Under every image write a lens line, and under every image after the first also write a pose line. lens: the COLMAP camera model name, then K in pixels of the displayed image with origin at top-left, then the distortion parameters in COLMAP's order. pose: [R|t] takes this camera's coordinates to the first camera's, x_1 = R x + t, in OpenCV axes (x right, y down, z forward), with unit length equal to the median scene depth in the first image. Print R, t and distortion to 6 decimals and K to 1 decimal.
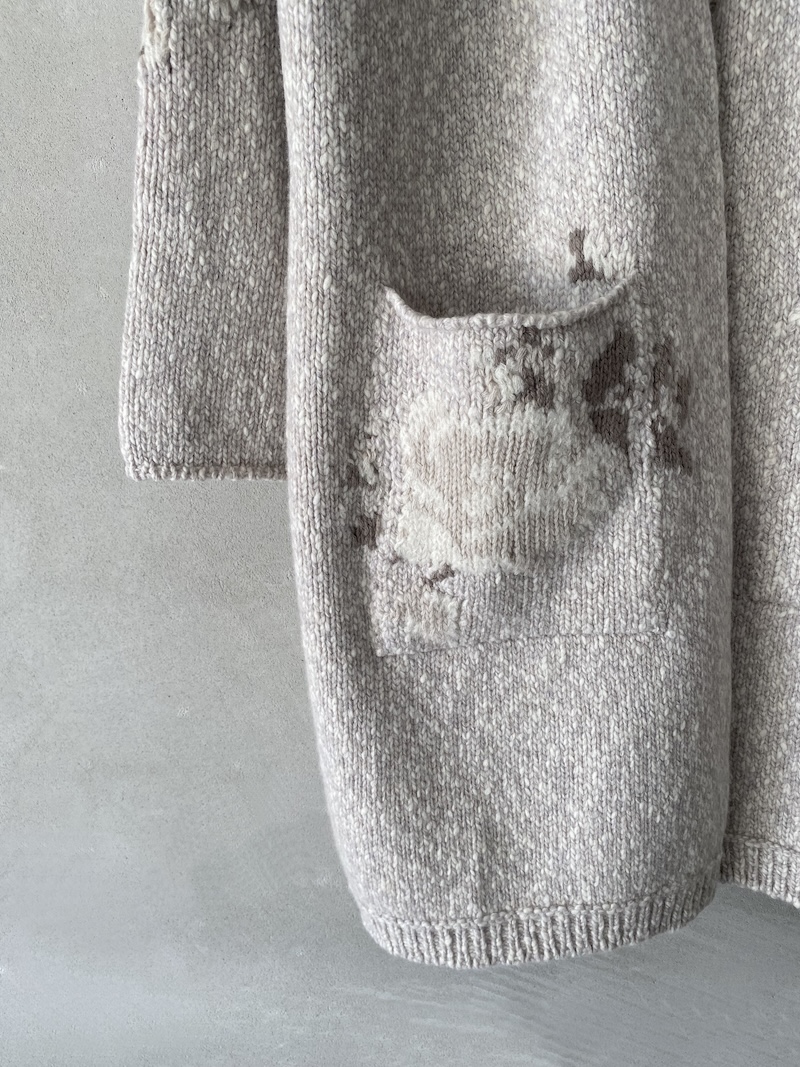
lens RADIAL K [[980.1, 0, 475.3], [0, 980.1, 454.7], [0, 0, 1]] dist [0.122053, -0.296213]
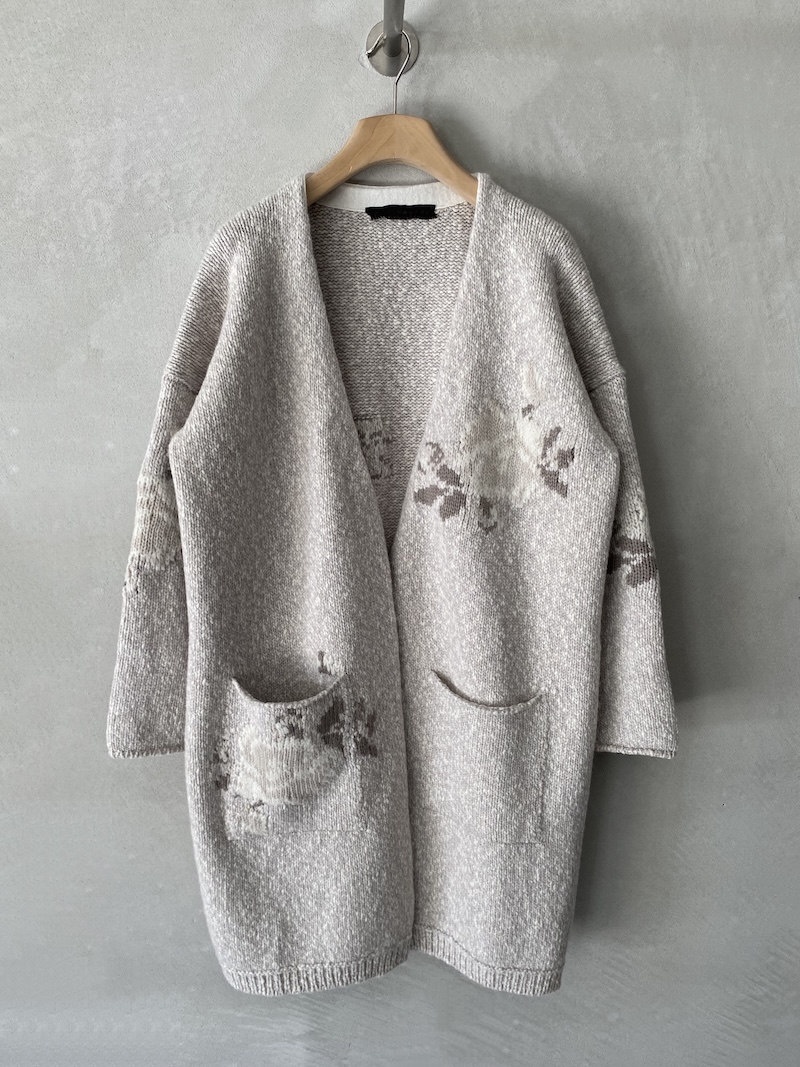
lens RADIAL K [[818.1, 0, 425.8], [0, 818.1, 536.7], [0, 0, 1]] dist [0.086446, -0.139406]
pose [[0.998790, 0.022440, 0.043765, 0.235264], [-0.020477, 0.998786, -0.044794, -0.379620], [-0.044717, 0.043844, 0.998037, -0.813052]]
